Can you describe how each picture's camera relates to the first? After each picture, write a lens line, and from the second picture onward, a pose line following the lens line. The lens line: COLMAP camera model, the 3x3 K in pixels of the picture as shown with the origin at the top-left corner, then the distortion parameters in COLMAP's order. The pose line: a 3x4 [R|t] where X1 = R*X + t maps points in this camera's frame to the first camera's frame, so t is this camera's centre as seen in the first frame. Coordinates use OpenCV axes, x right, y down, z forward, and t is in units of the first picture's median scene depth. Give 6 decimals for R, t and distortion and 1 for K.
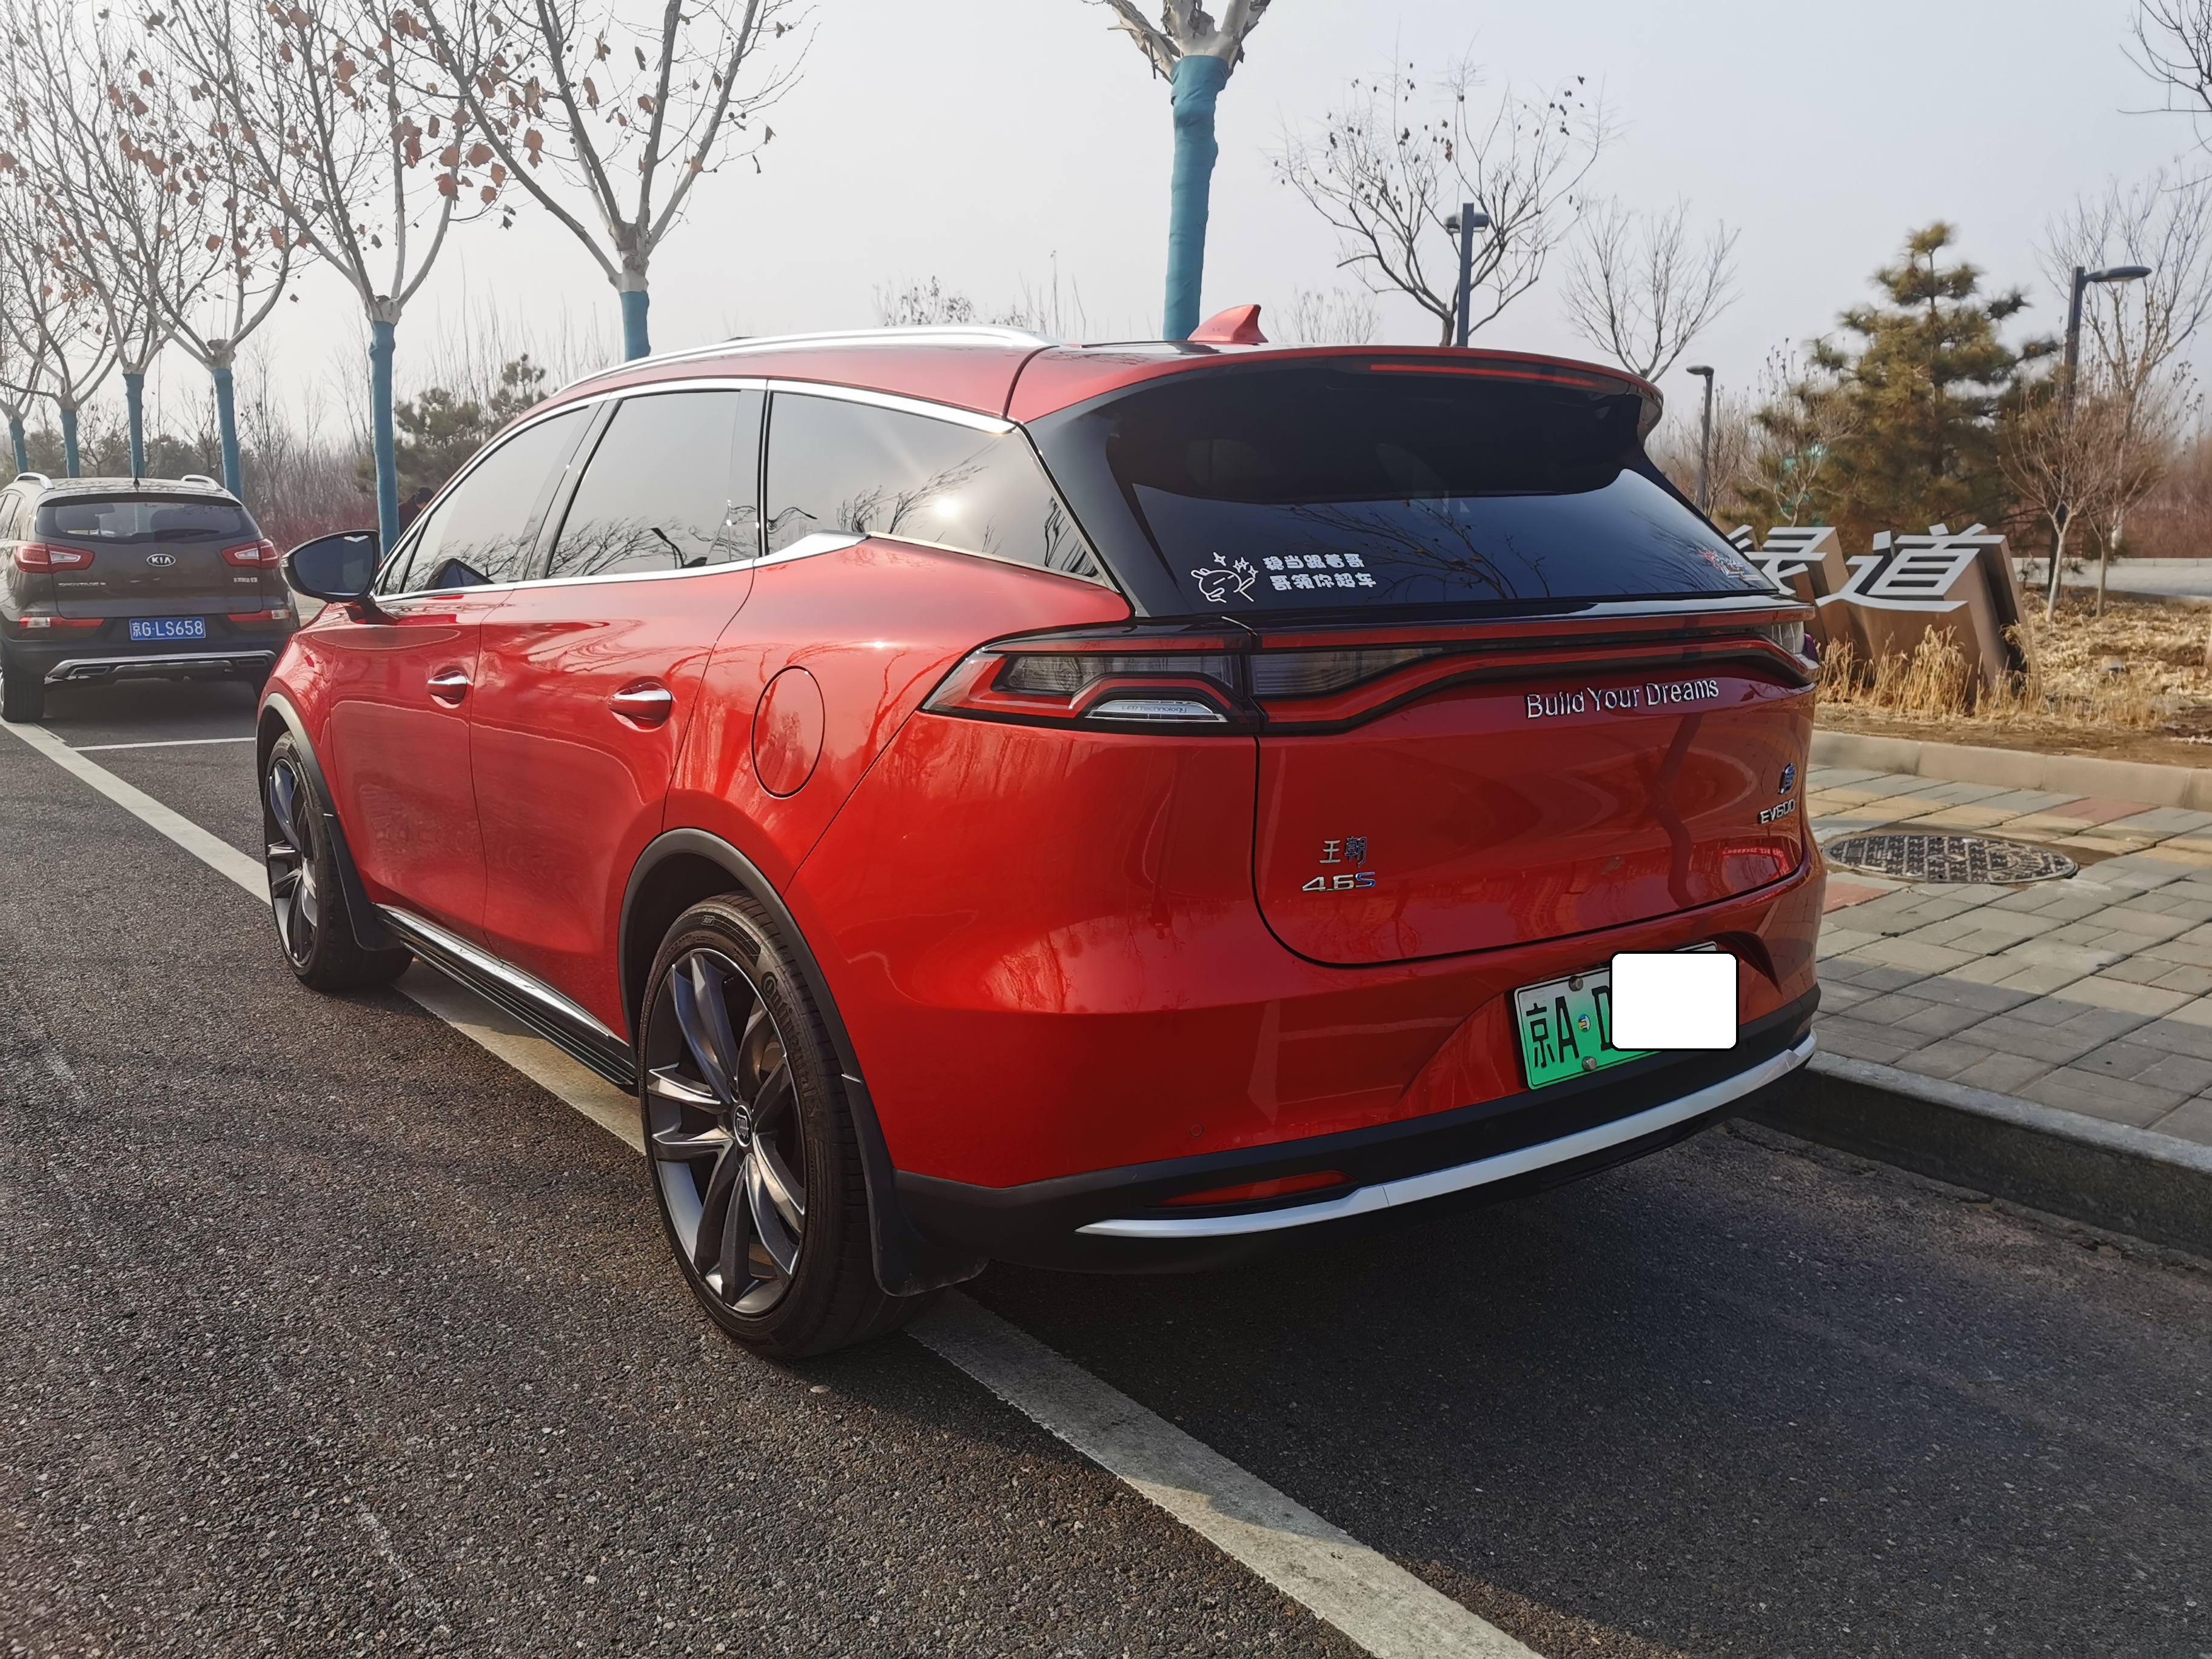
lens RADIAL K [[1690.2, 0, 1111.0], [0, 1690.2, 832.4], [0, 0, 1]] dist [0.060772, -0.073269]
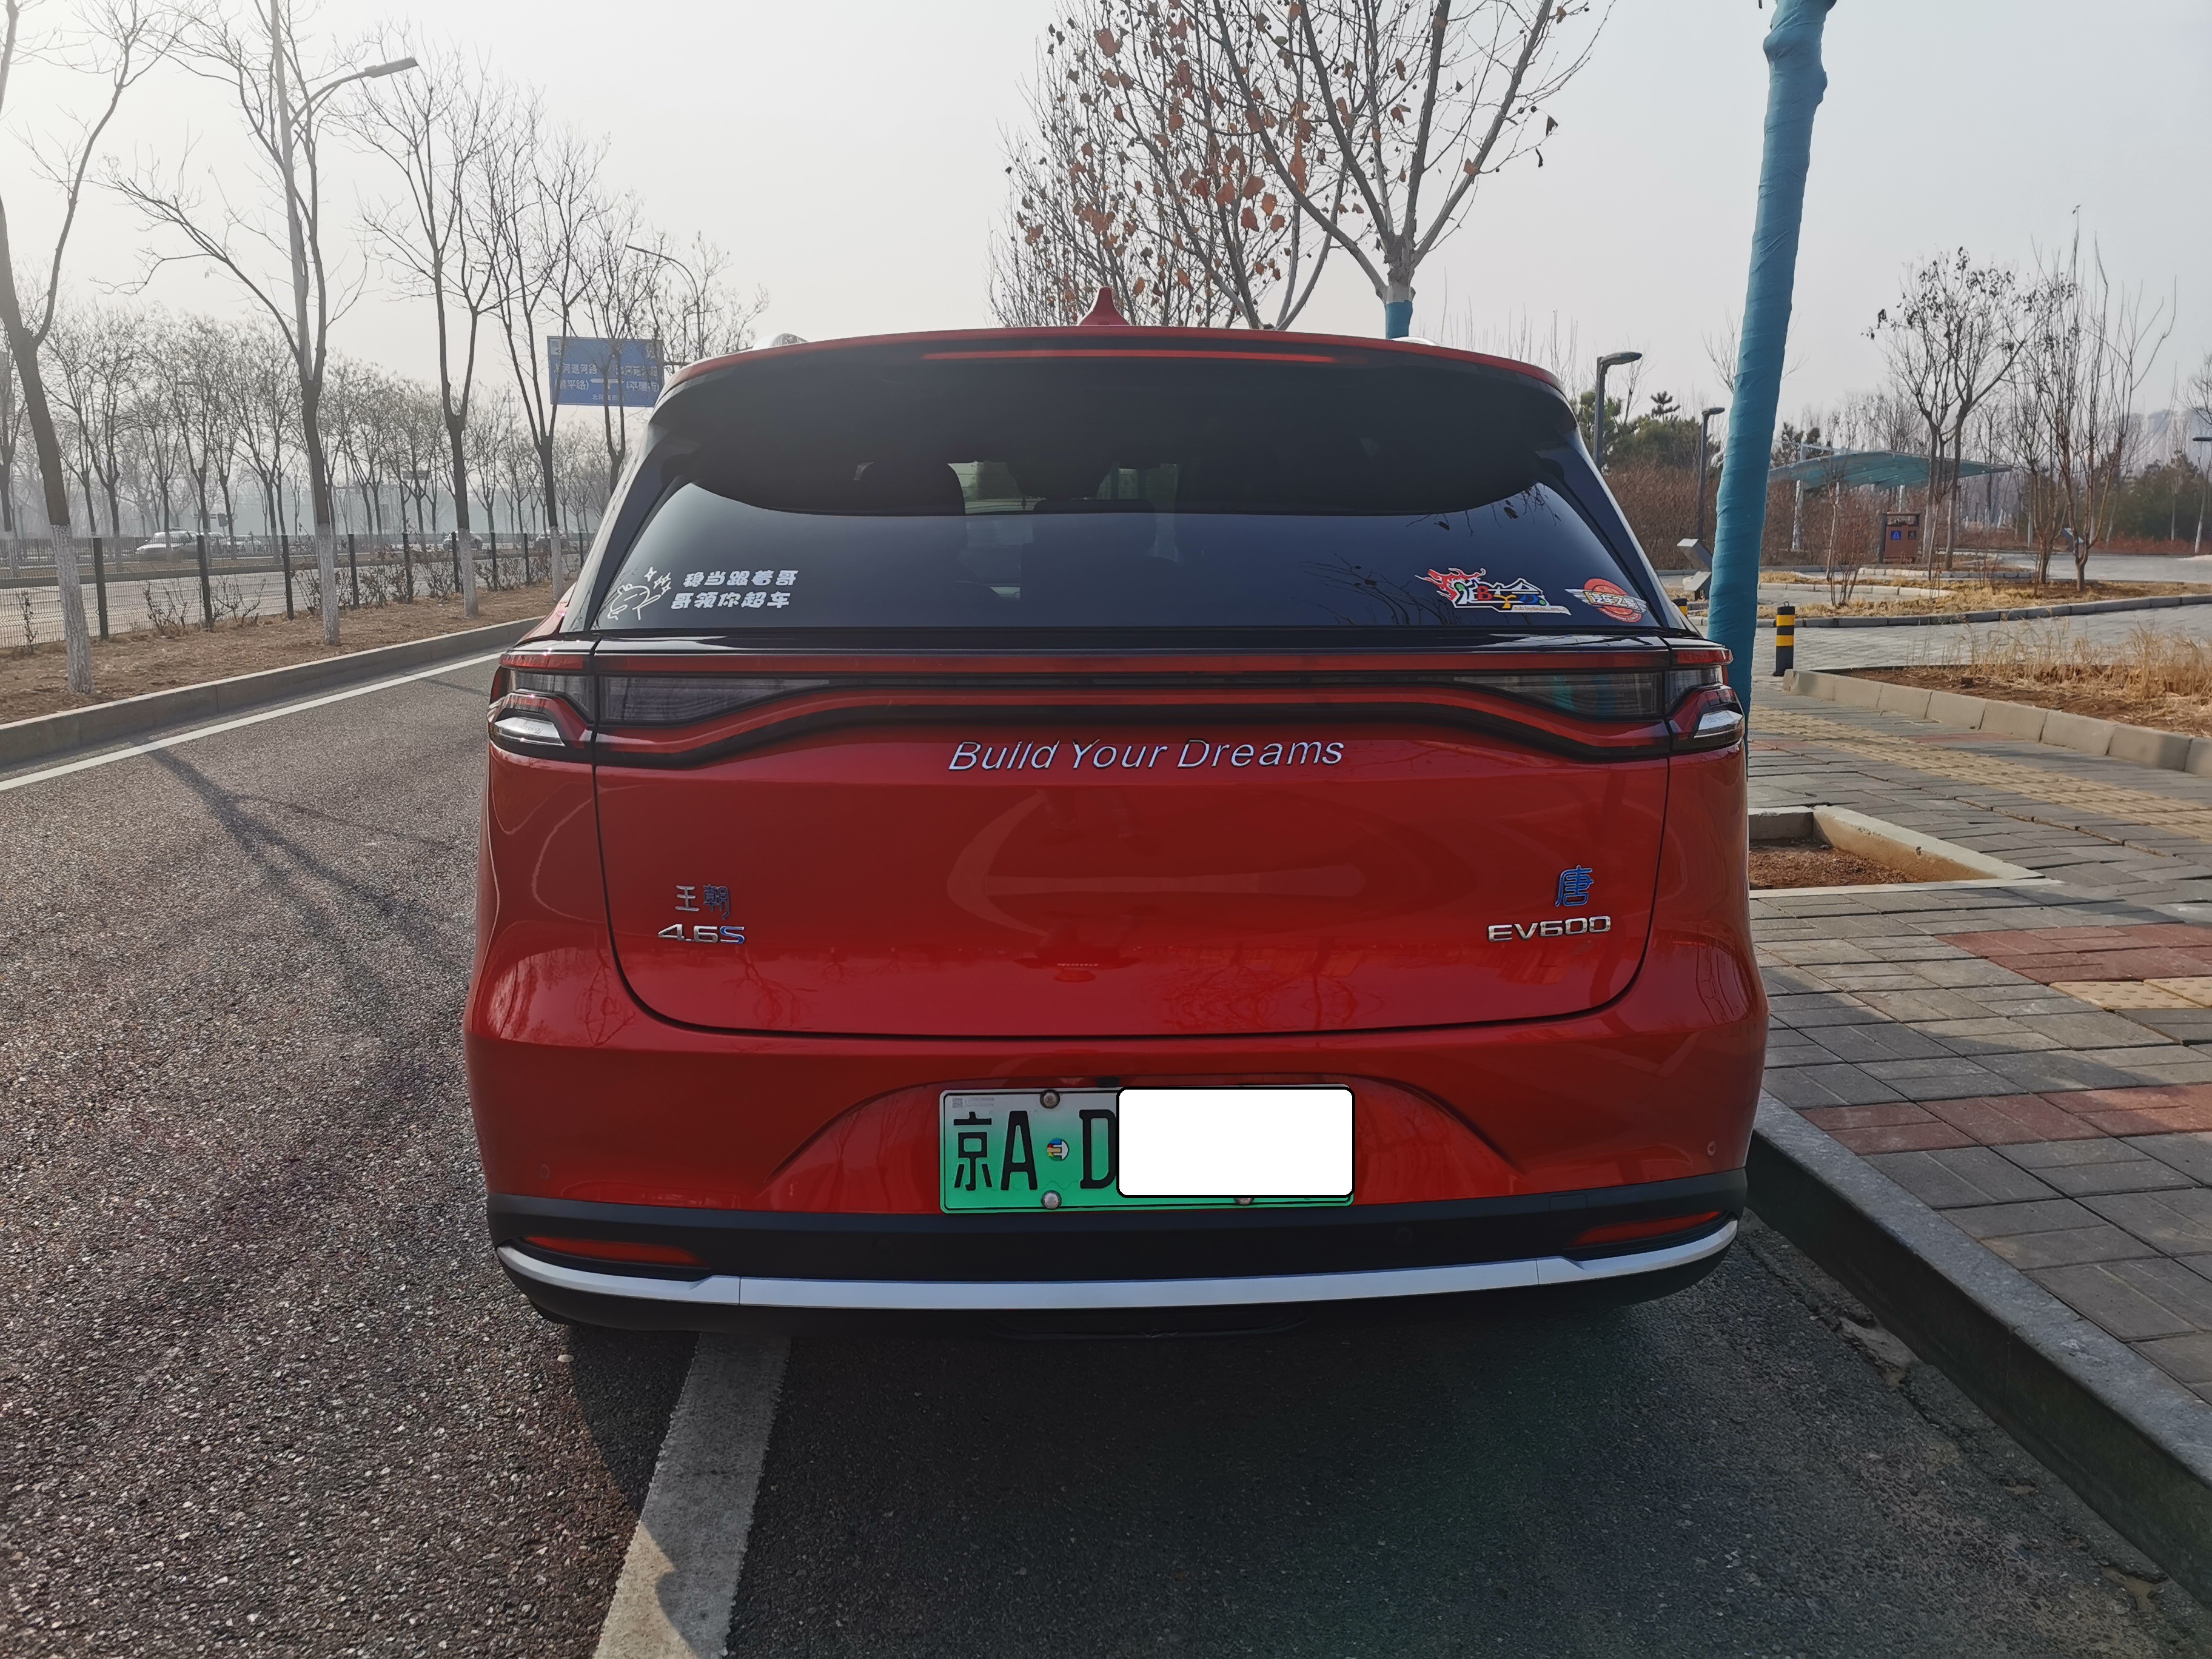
lens RADIAL K [[1690.2, 0, 1111.0], [0, 1690.2, 832.4], [0, 0, 1]] dist [0.060772, -0.073269]
pose [[0.825632, 0.094810, -0.556186, 0.720060], [-0.096511, 0.994983, 0.026343, -0.061271], [0.555893, 0.031929, 0.830640, 0.327117]]
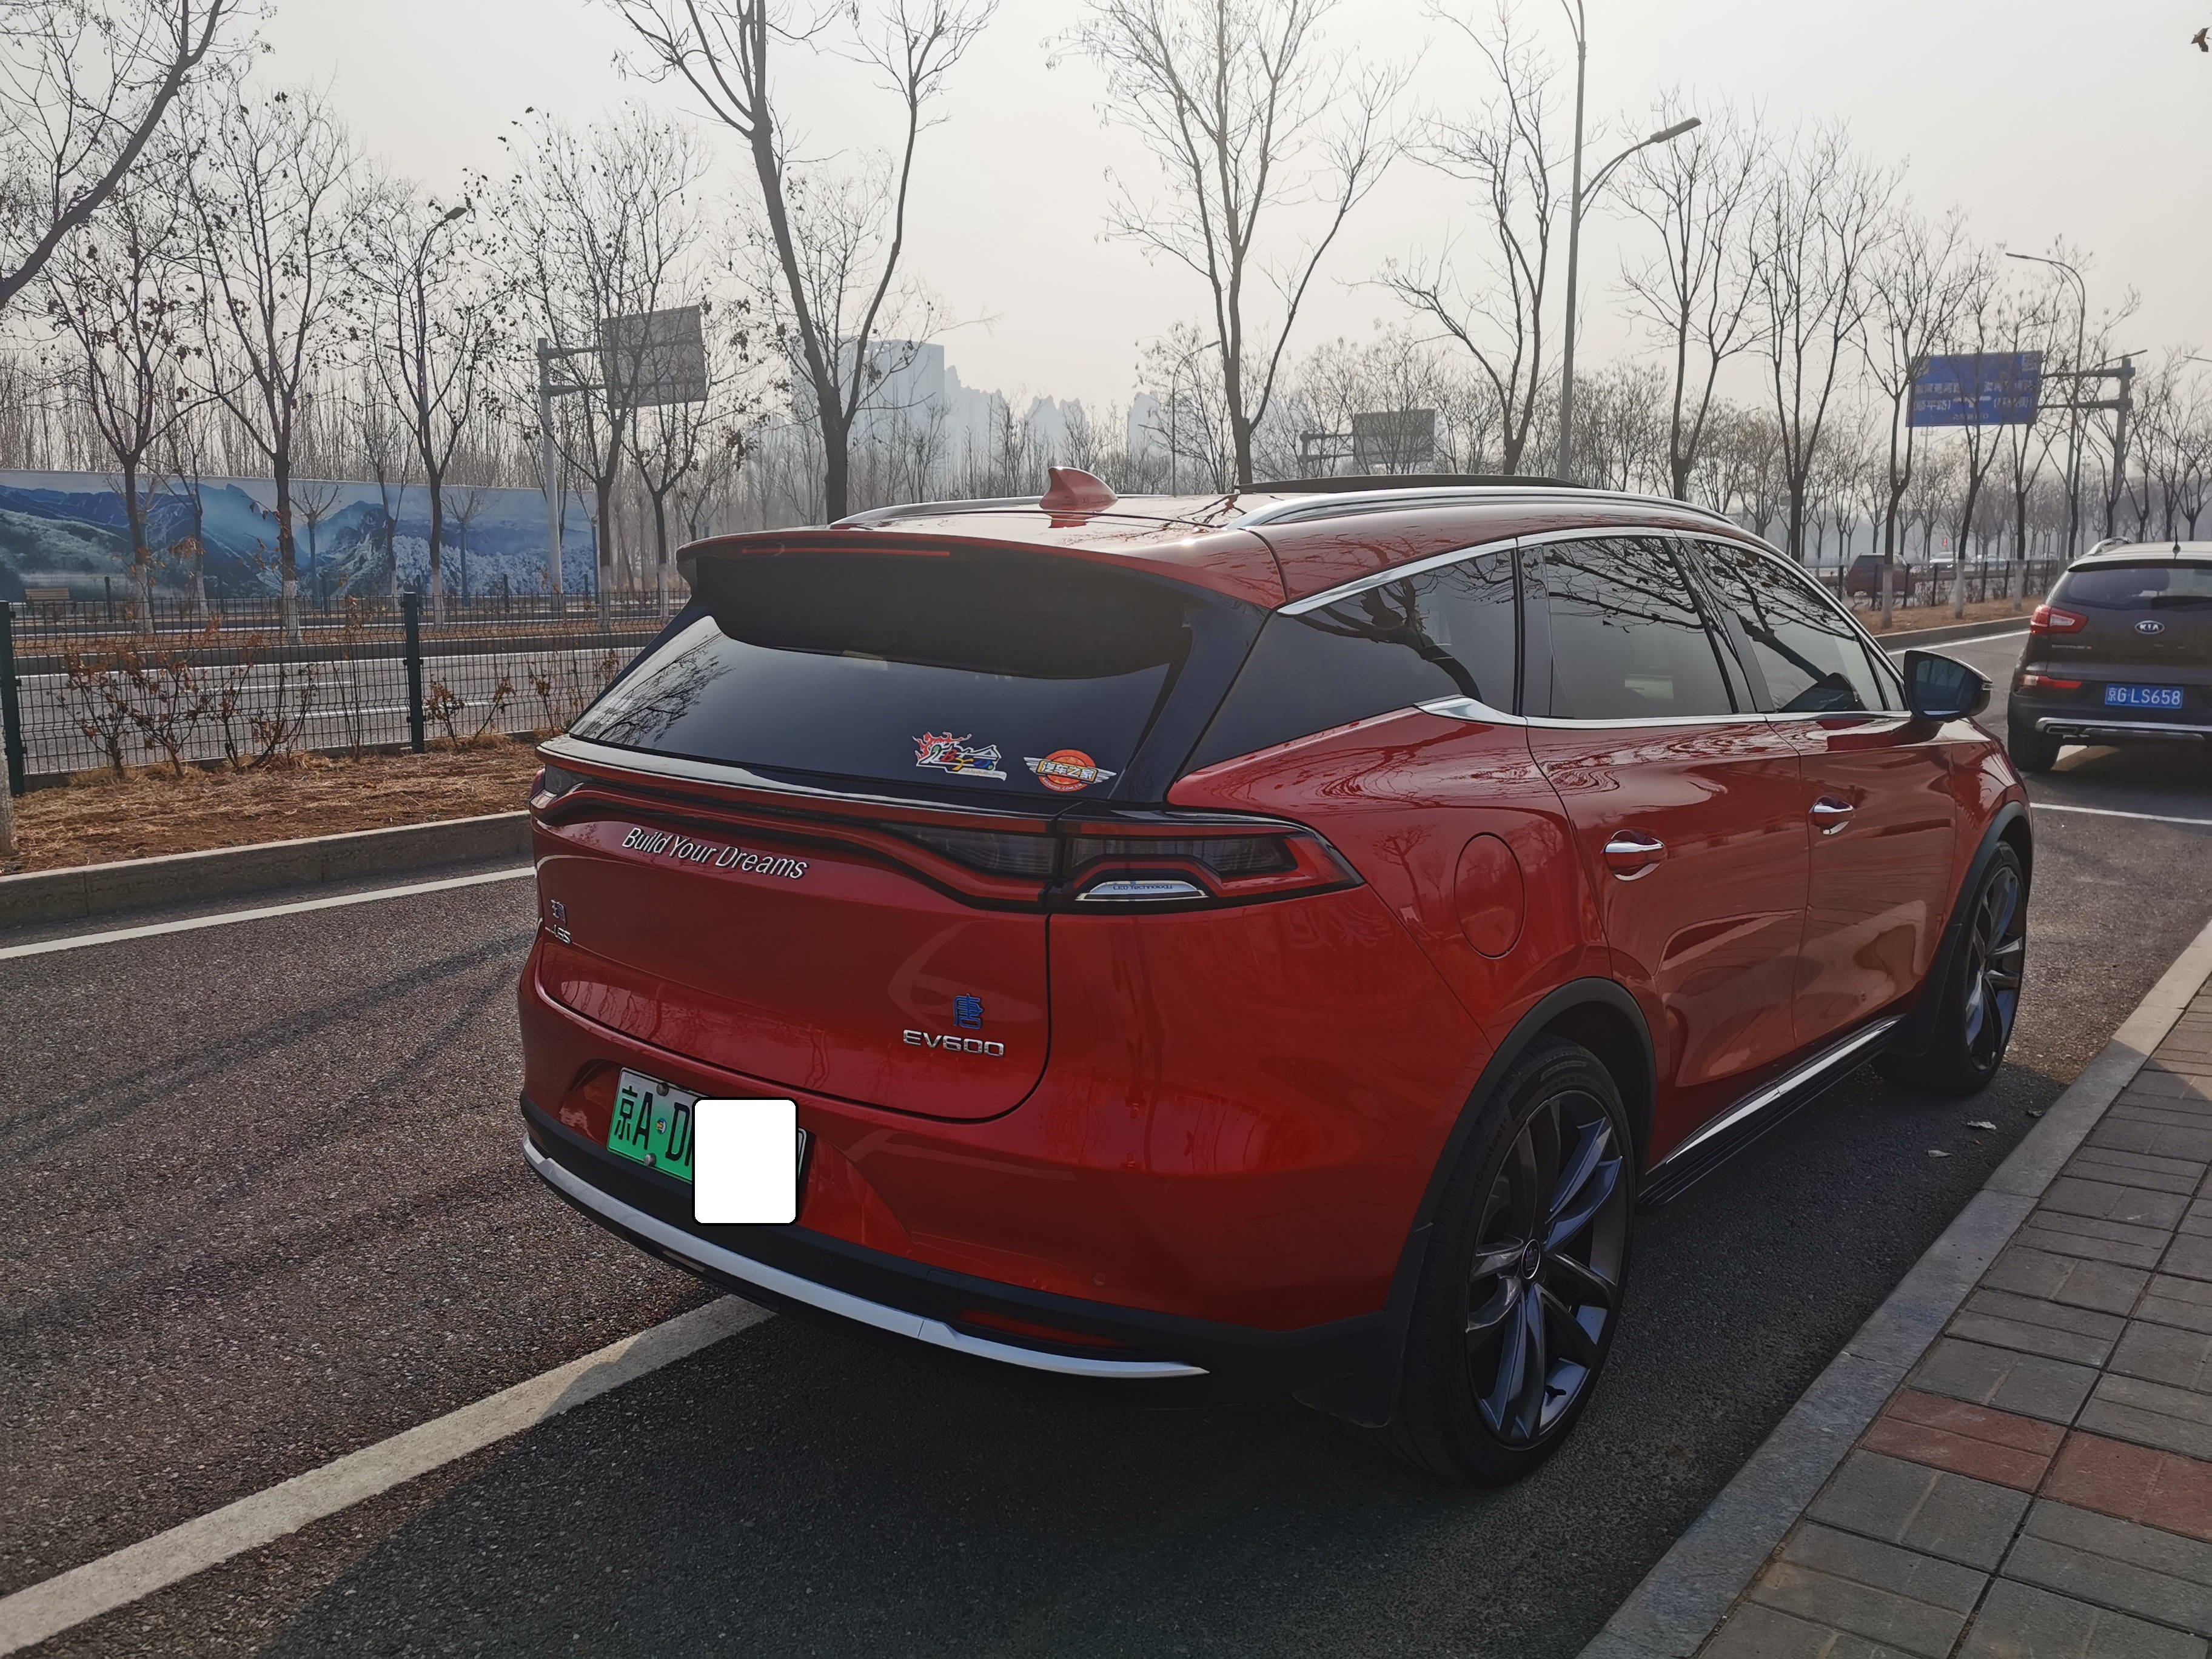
lens RADIAL K [[1690.2, 0, 1111.0], [0, 1690.2, 832.4], [0, 0, 1]] dist [0.060772, -0.073269]
pose [[0.205760, 0.156776, -0.965963, 1.375781], [-0.176217, 0.976885, 0.121013, -0.263967], [0.962606, 0.145320, 0.228630, 0.978058]]
